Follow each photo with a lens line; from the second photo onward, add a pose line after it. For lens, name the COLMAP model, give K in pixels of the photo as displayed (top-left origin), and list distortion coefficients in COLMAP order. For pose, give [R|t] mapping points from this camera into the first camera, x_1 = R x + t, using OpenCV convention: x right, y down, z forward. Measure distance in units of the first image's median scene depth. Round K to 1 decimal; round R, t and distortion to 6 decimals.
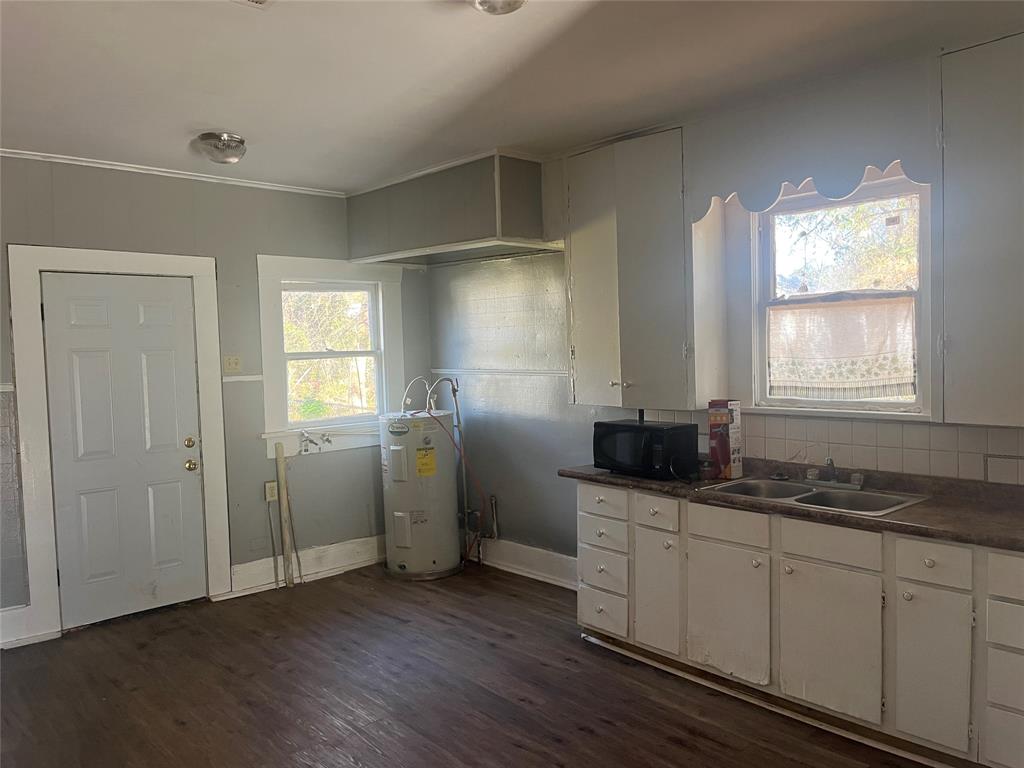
lens RADIAL K [[781.5, 0, 519.1], [0, 781.5, 382.7], [0, 0, 1]] dist [0.053811, -0.061297]
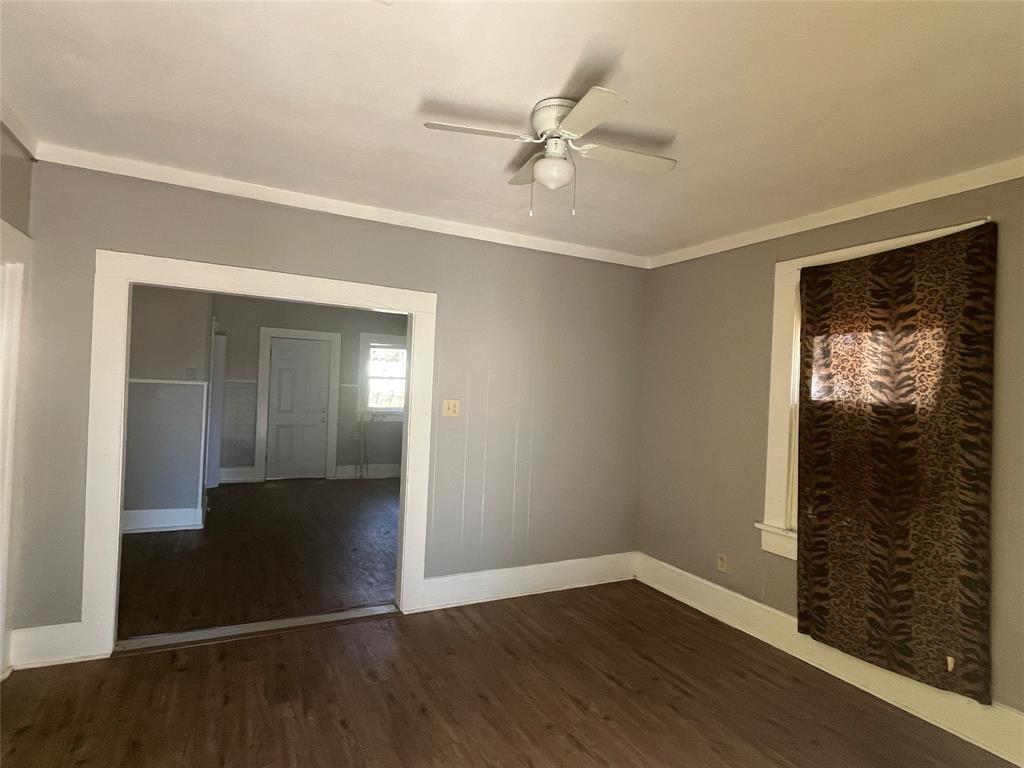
lens RADIAL K [[550.6, 0, 506.7], [0, 550.6, 378.3], [0, 0, 1]] dist [-0.001339, -0.003791]
pose [[0.964600, 0.065185, -0.255535, 0.595047], [-0.078155, 0.996101, -0.040923, 0.004778], [0.251871, 0.059446, 0.965933, -0.520339]]
